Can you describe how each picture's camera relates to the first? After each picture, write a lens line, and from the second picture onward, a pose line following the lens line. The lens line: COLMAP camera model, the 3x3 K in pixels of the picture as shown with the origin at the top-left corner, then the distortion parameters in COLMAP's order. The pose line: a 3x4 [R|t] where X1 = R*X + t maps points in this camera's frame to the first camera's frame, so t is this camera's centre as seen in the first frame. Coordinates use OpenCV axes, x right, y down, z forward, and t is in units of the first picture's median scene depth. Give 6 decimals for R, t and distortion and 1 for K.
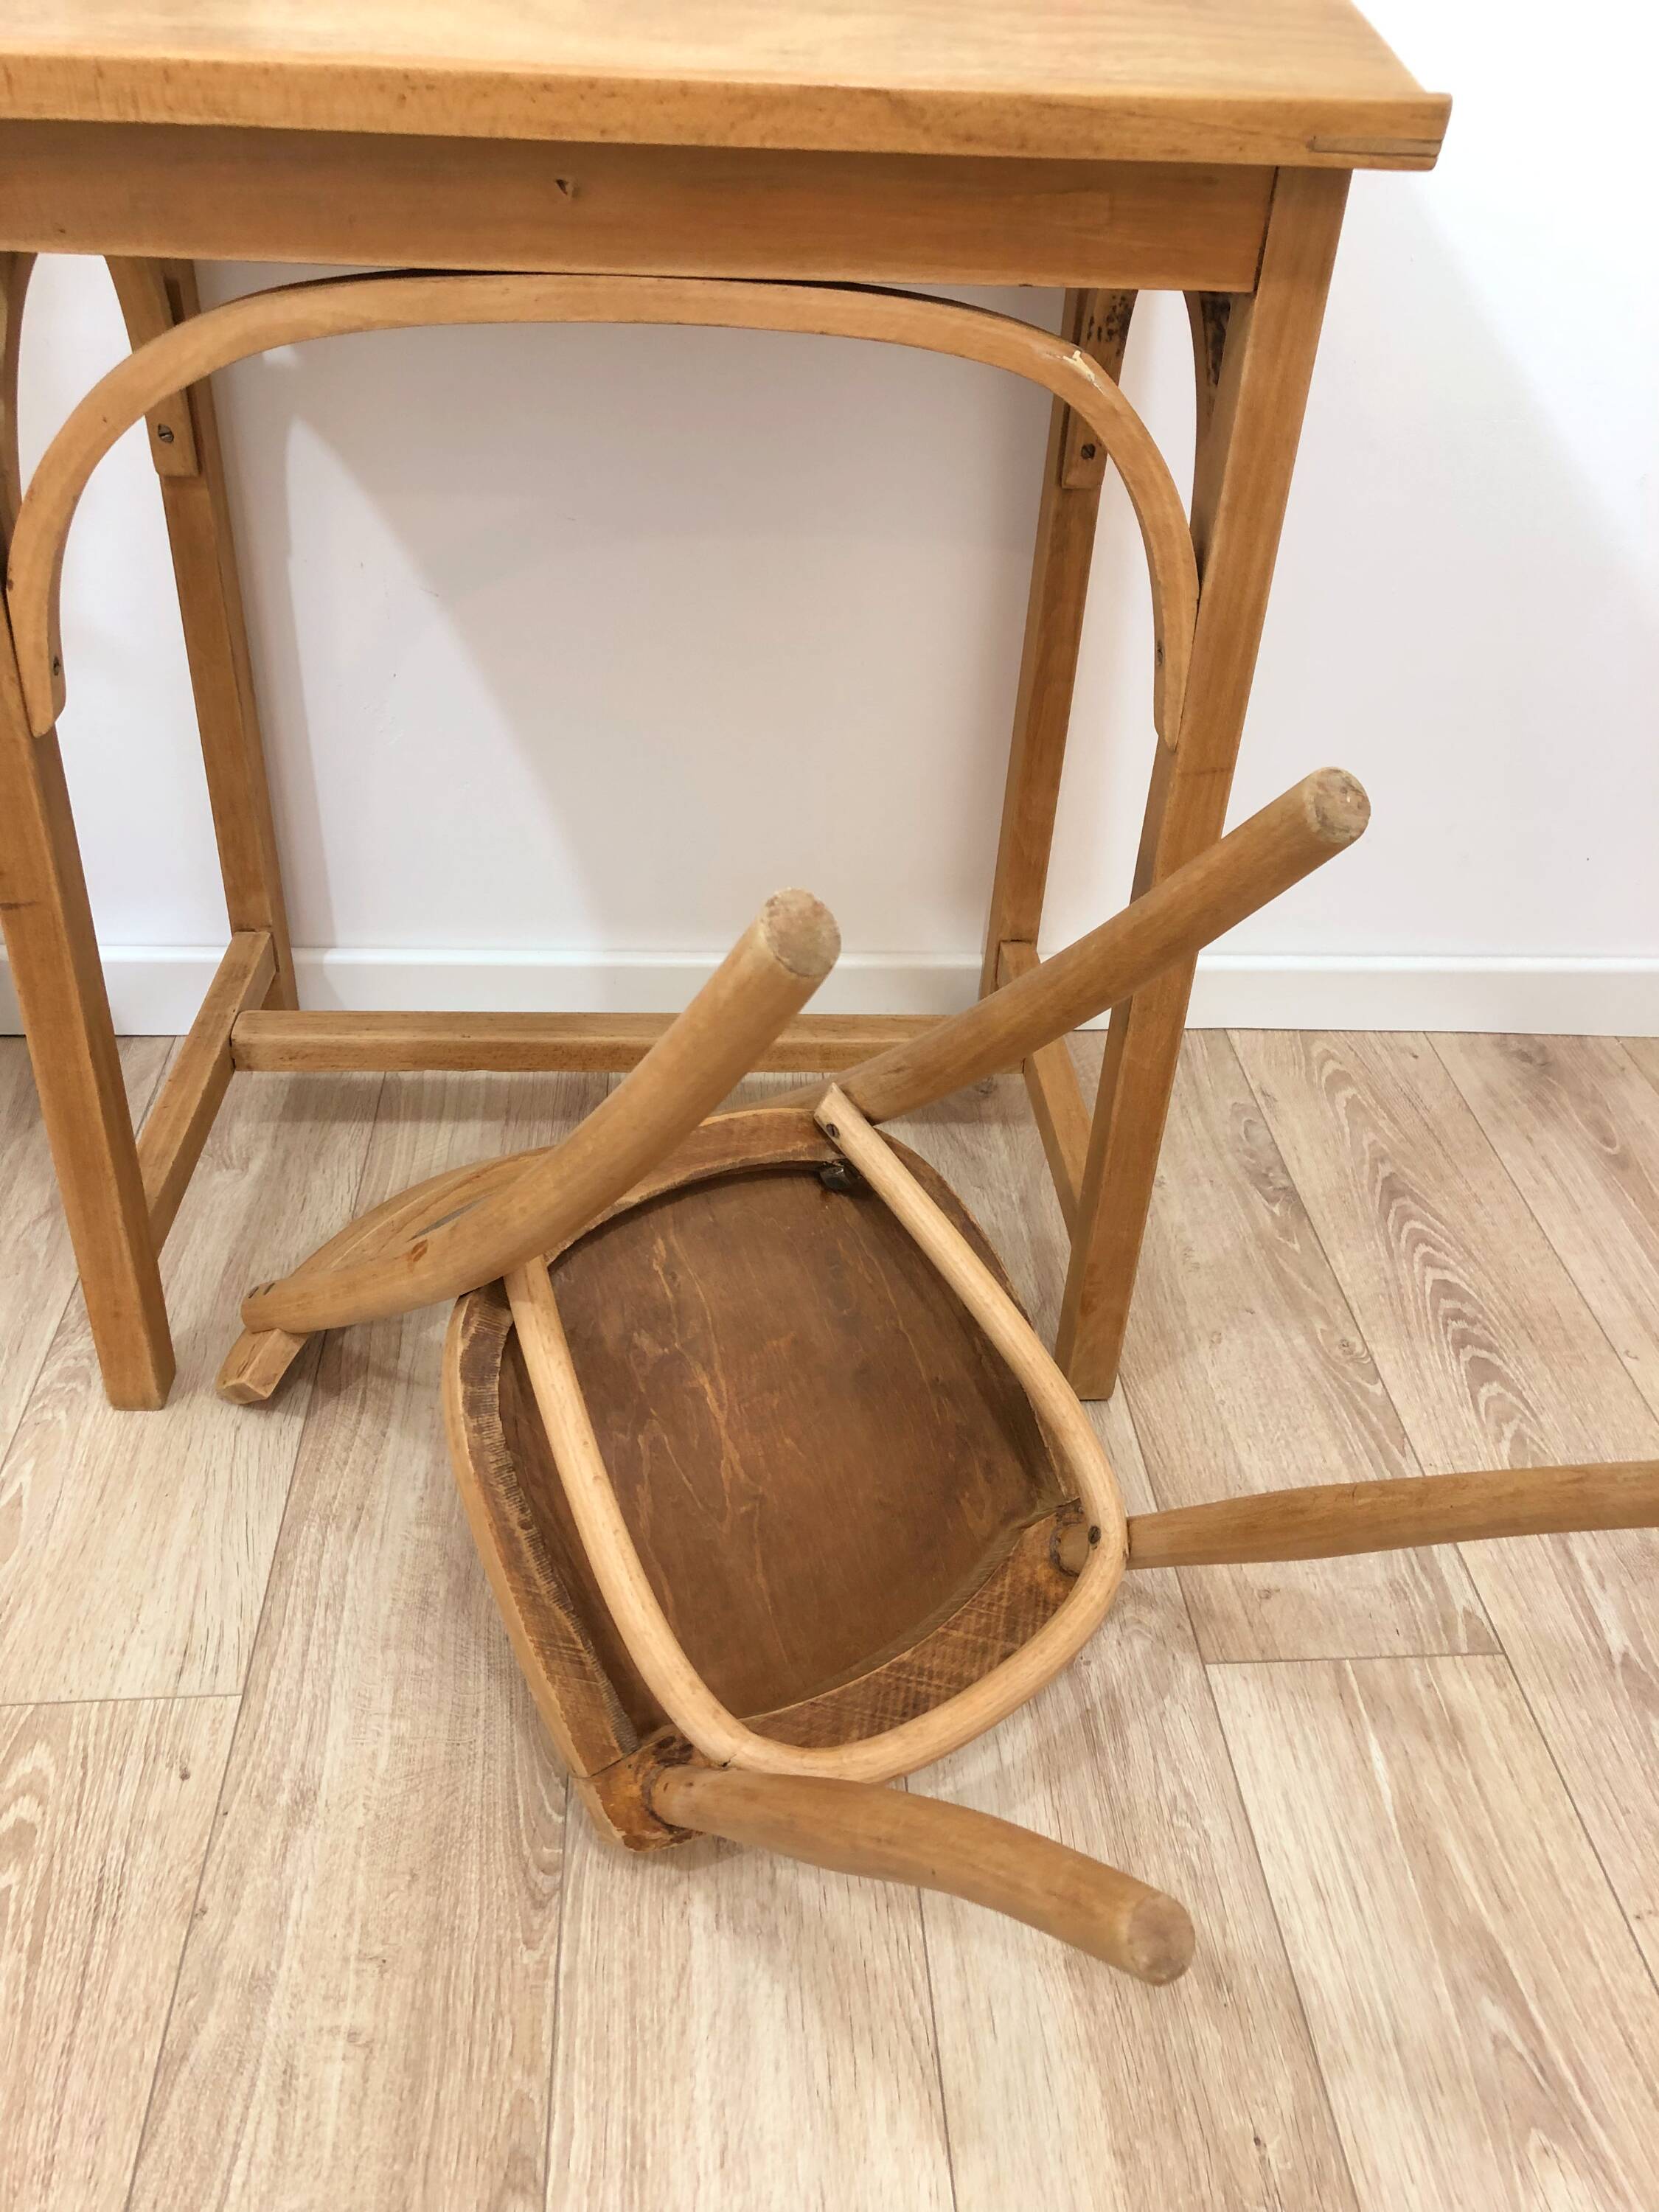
lens RADIAL K [[1826.0, 0, 826.8], [0, 1826.0, 1089.1], [0, 0, 1]] dist [0.025741, -0.011857]
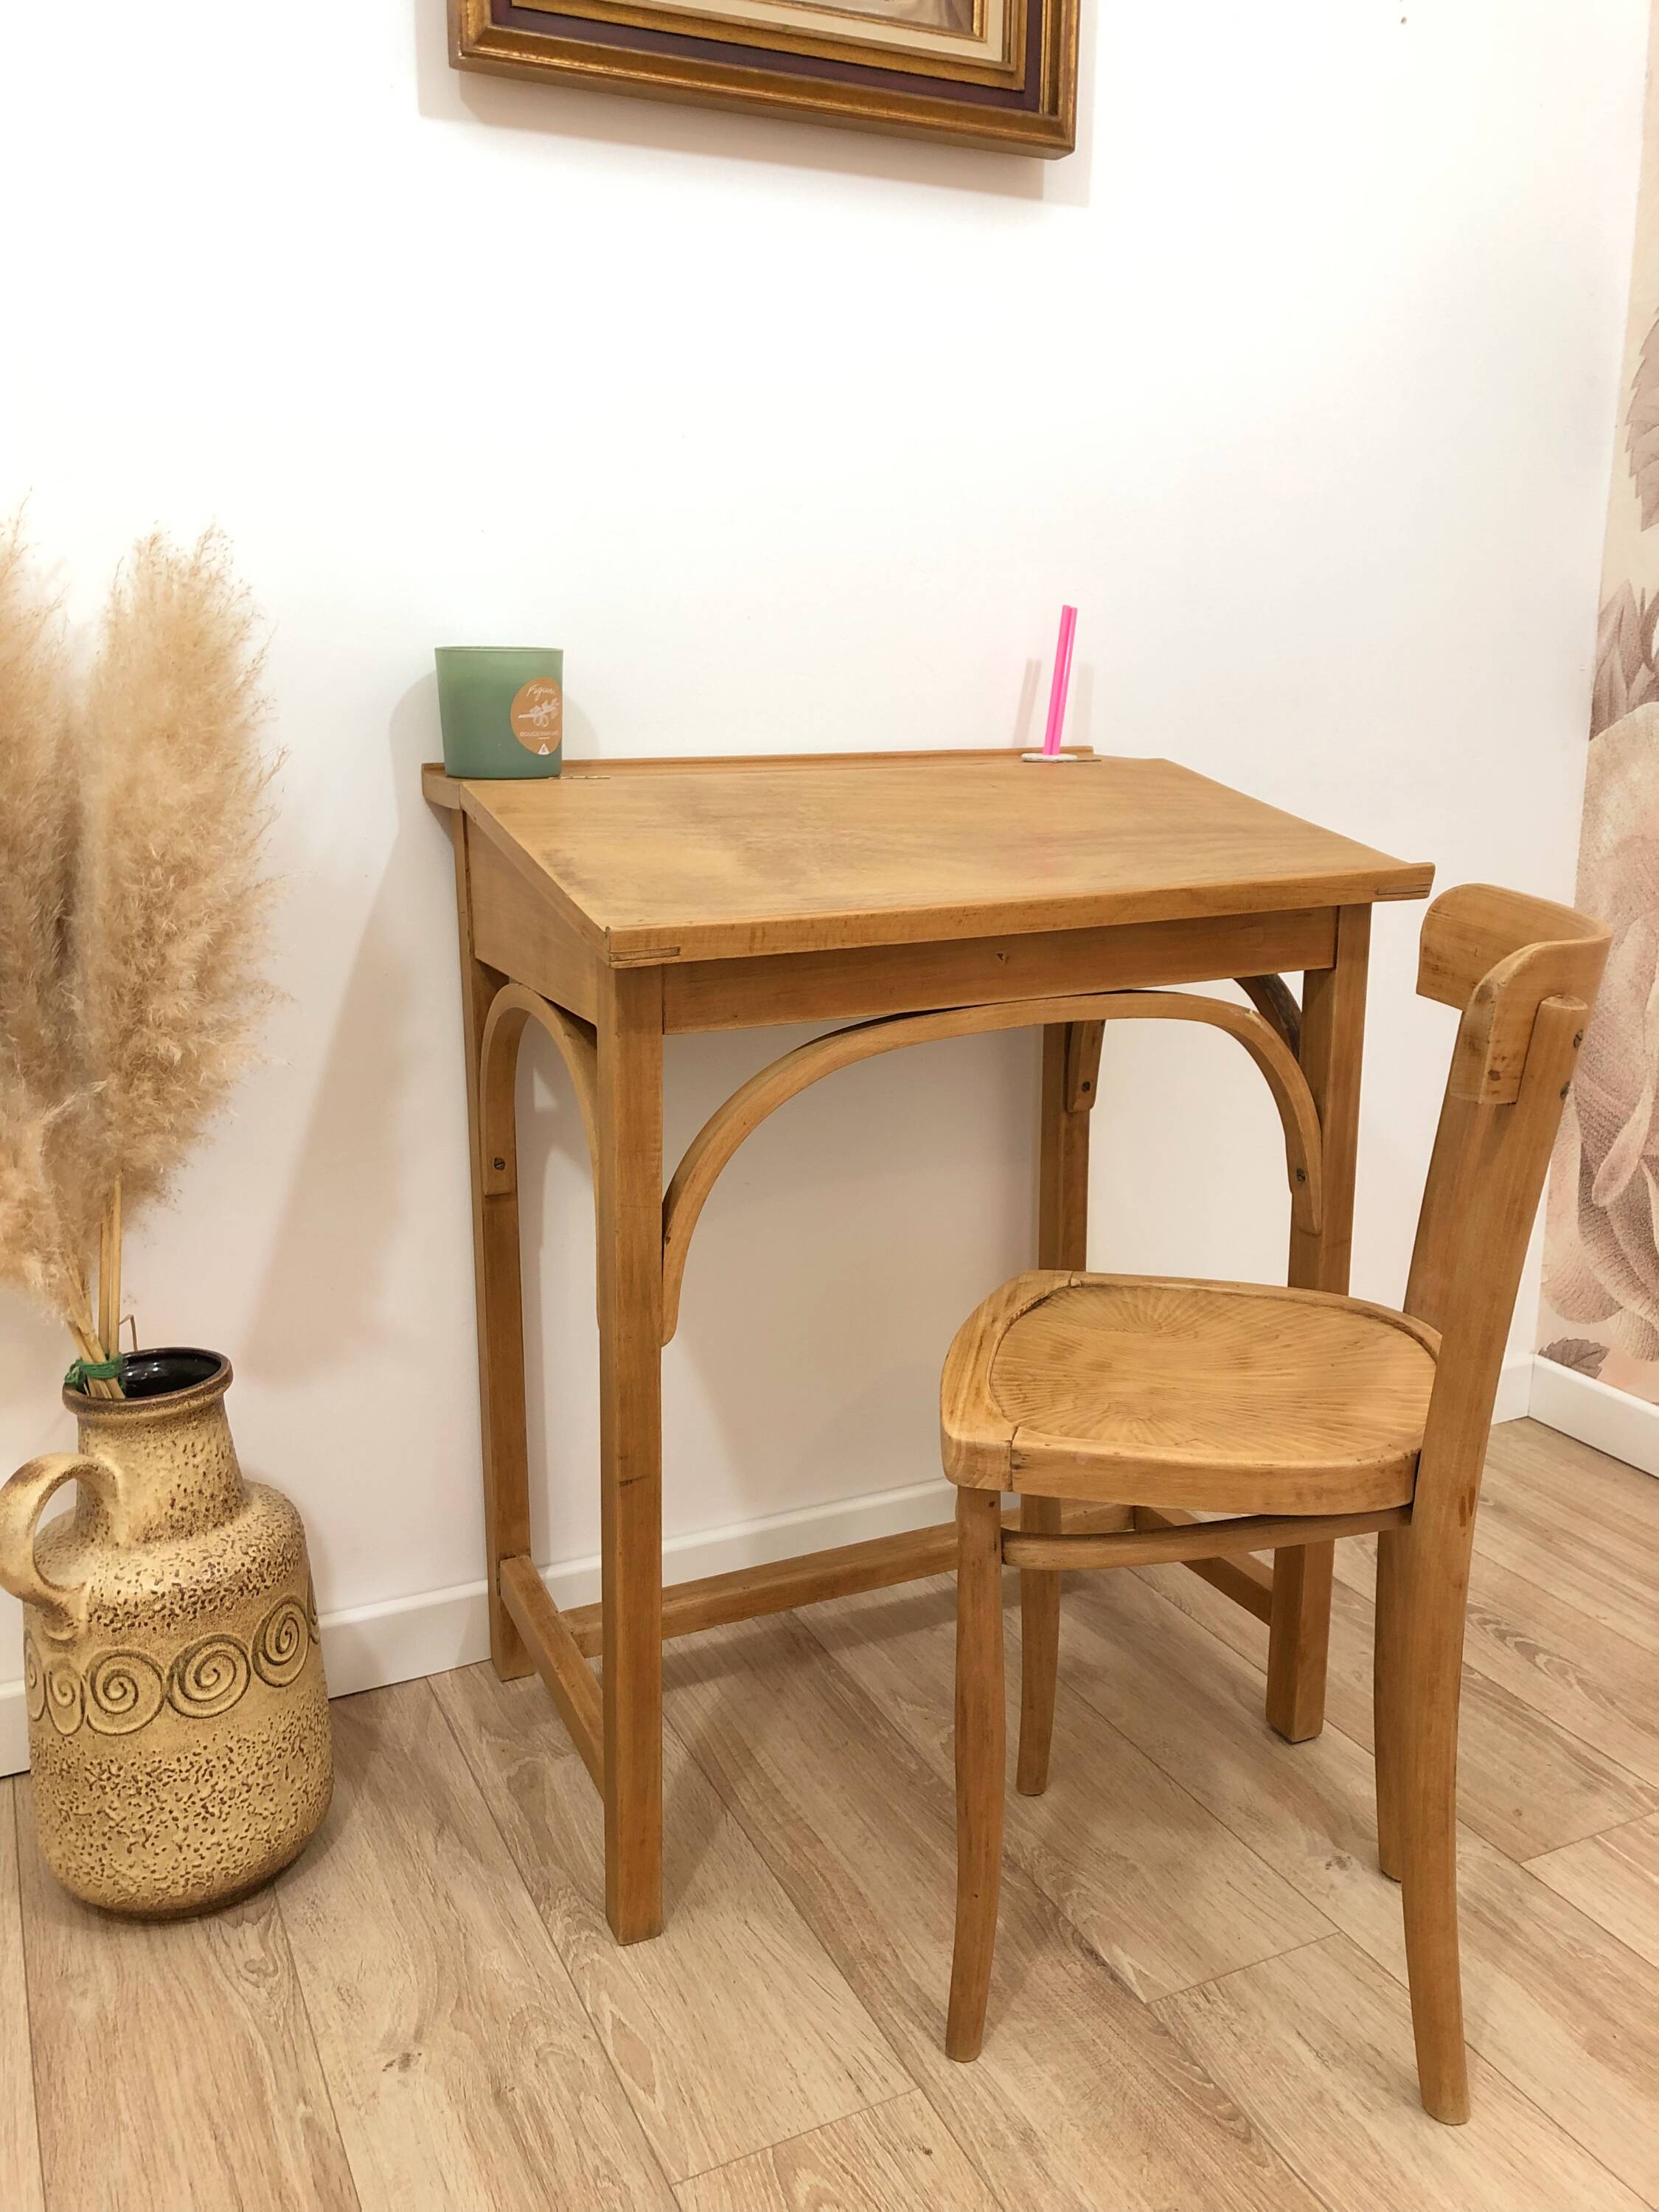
lens RADIAL K [[1826.0, 0, 824.1], [0, 1826.0, 1083.6], [0, 0, 1]] dist [0.025741, -0.011857]
pose [[0.929642, -0.132723, 0.343731, -0.591074], [0.250462, 0.911836, -0.325307, 0.084964], [-0.270250, 0.388510, 0.880923, -0.268905]]
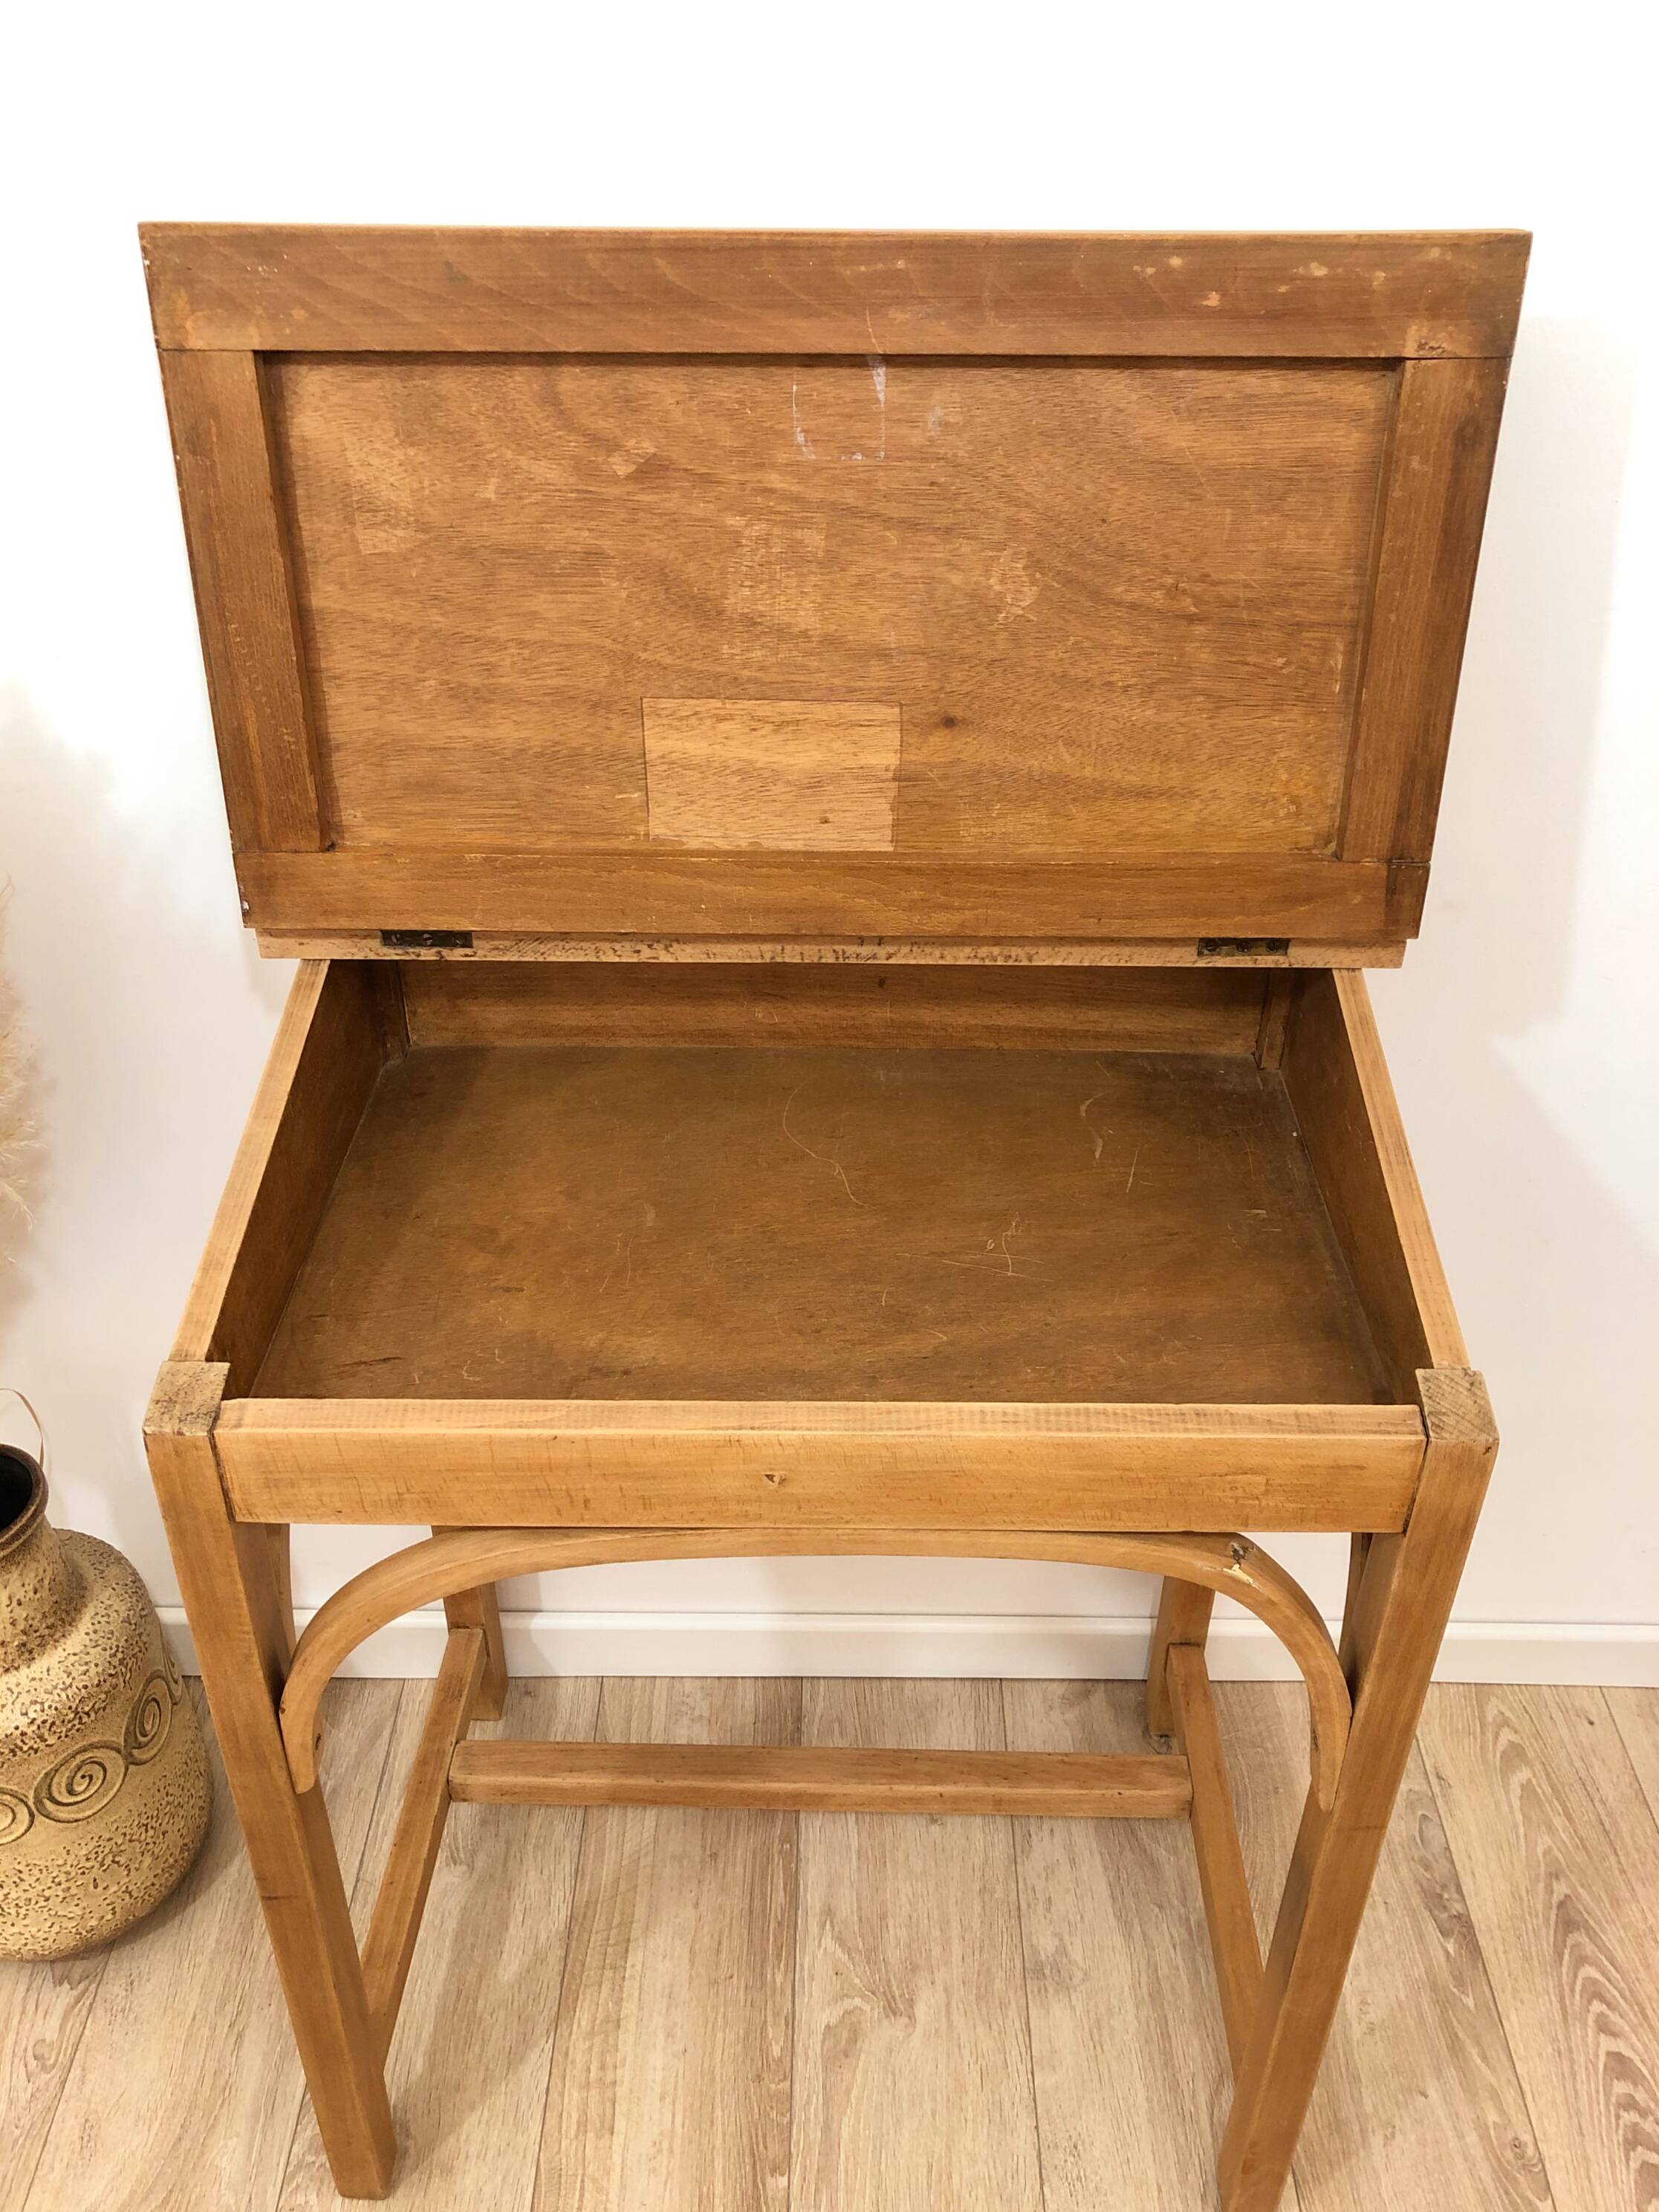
lens RADIAL K [[1825.9, 0, 831.1], [0, 1825.9, 1077.7], [0, 0, 1]] dist [0.025741, -0.011857]
pose [[0.996013, 0.007721, -0.088875, -0.014891], [-0.009141, 0.999837, -0.015582, -0.465583], [0.088741, 0.016332, 0.995921, -0.079833]]
